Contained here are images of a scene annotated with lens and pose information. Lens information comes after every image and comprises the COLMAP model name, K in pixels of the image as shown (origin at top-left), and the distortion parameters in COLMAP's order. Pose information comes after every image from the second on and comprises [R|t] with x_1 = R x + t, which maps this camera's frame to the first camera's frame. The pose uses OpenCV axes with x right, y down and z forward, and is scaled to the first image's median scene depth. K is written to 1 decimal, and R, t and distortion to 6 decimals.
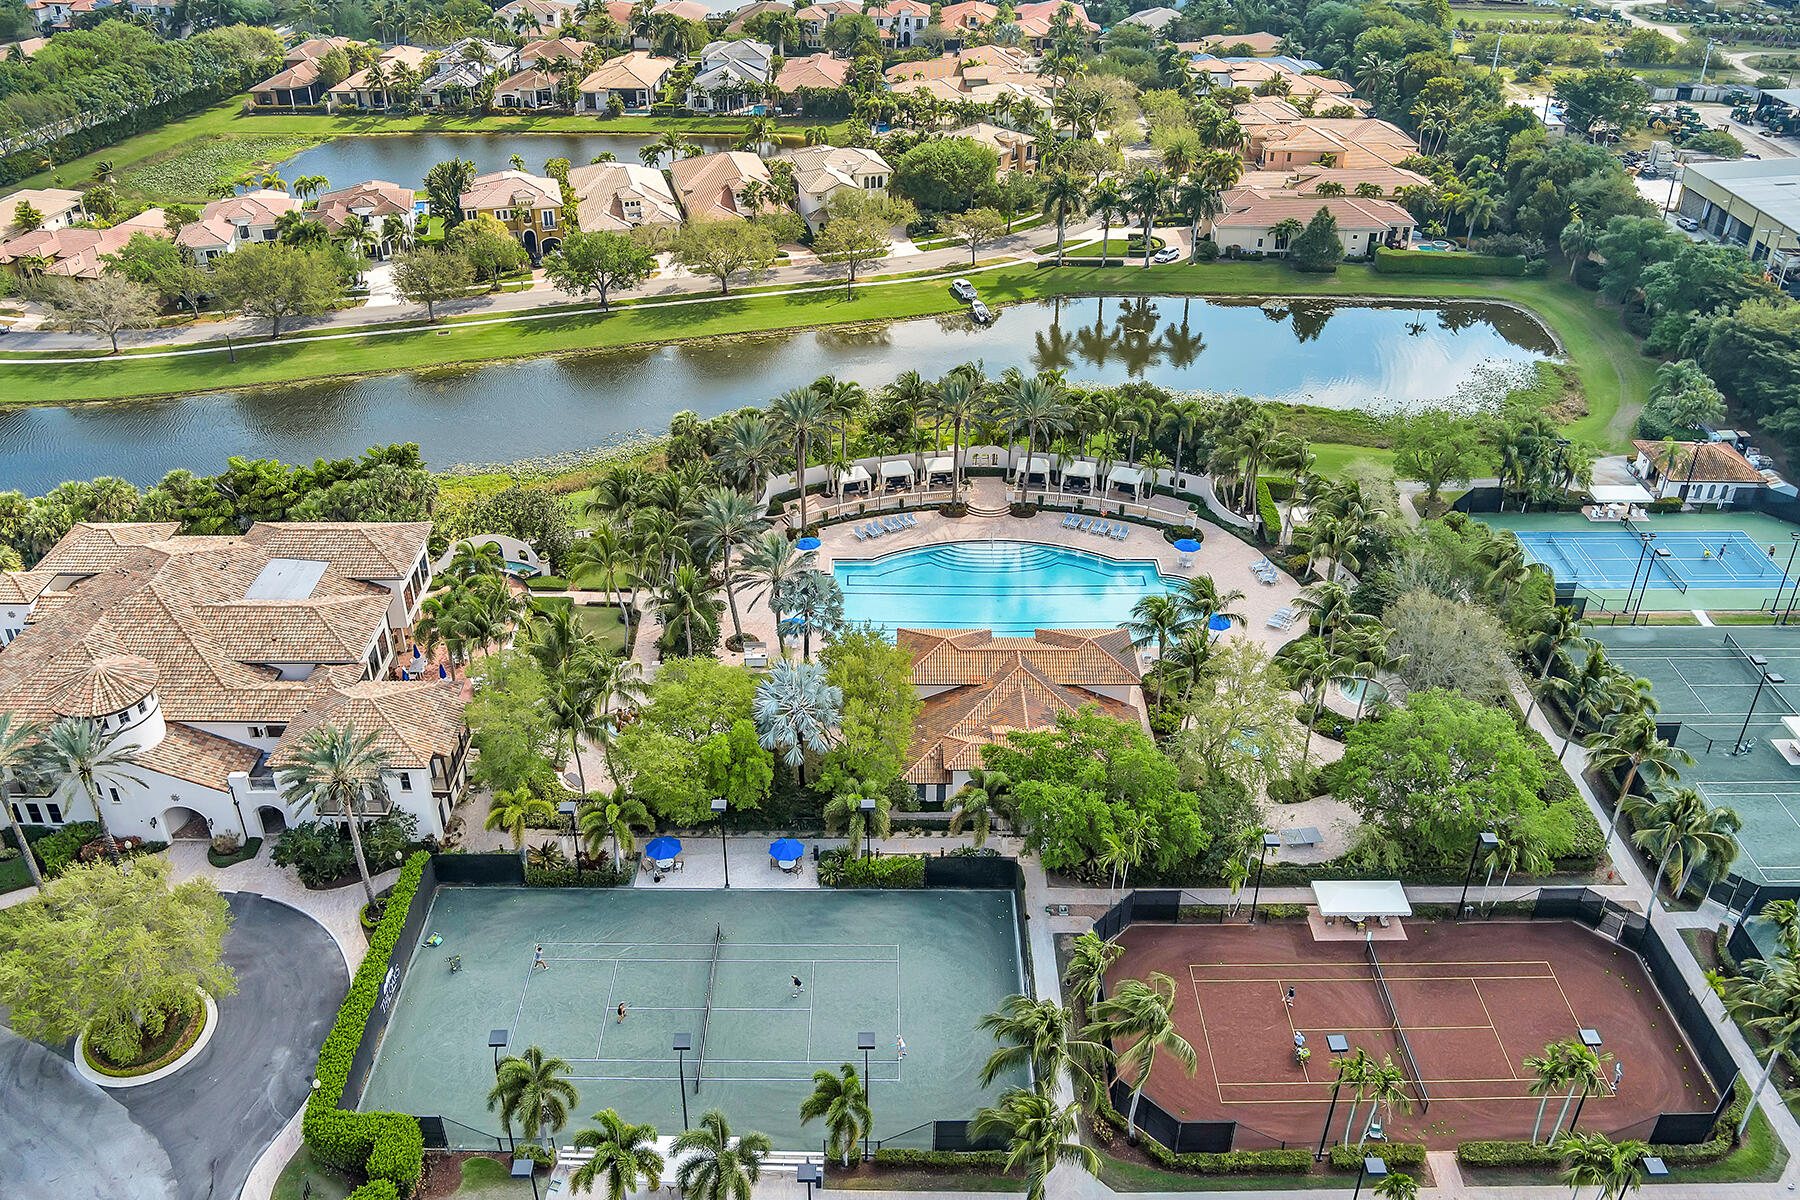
lens RADIAL K [[1436.4, 0, 890.0], [0, 1436.4, 578.2], [0, 0, 1]] dist [-0.082903, 0.039127]
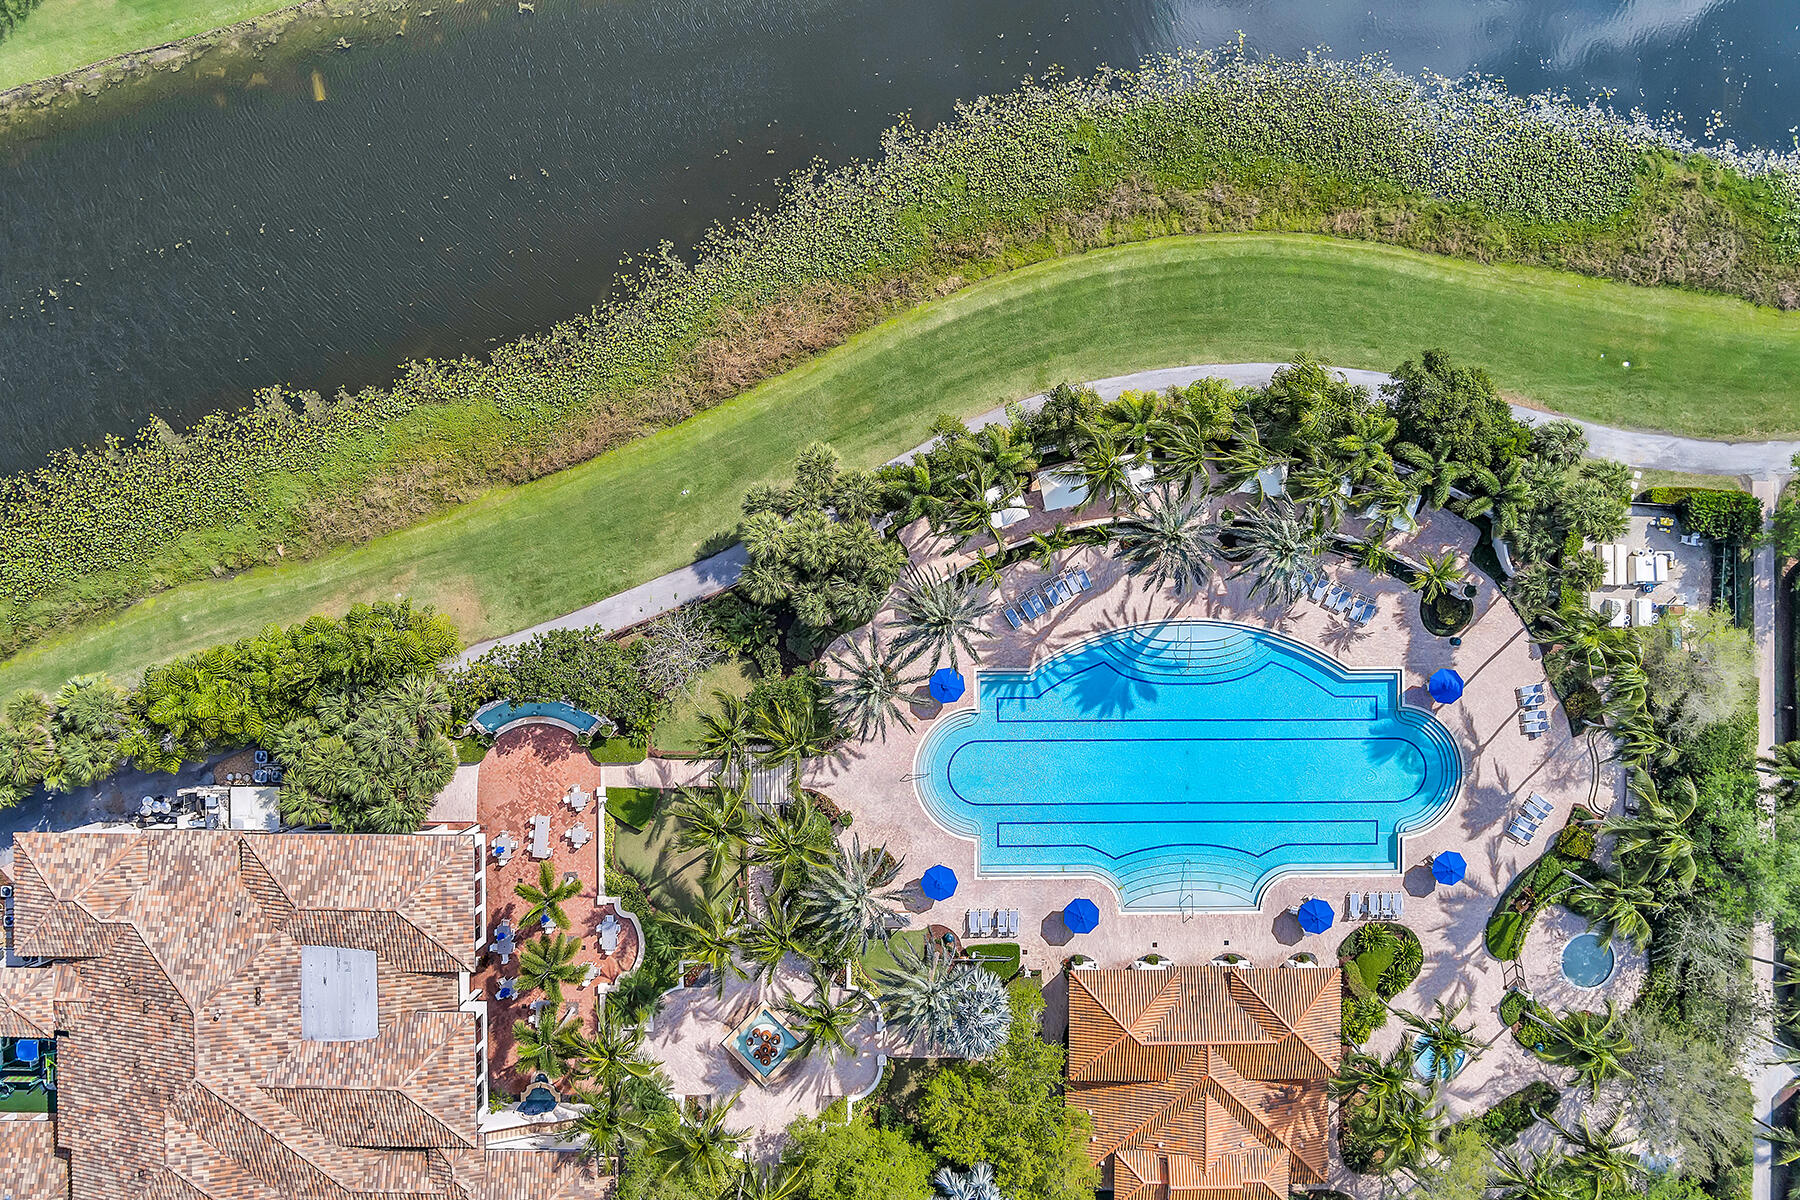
lens RADIAL K [[1472.7, 0, 900.0], [0, 1472.7, 600.0], [0, 0, 1]] dist [-0.076908, 0.027210]
pose [[0.999984, -0.000030, -0.005644, -0.072328], [0.004788, 0.533809, 0.845592, -0.650044], [0.002987, -0.845605, 0.533800, 0.577889]]
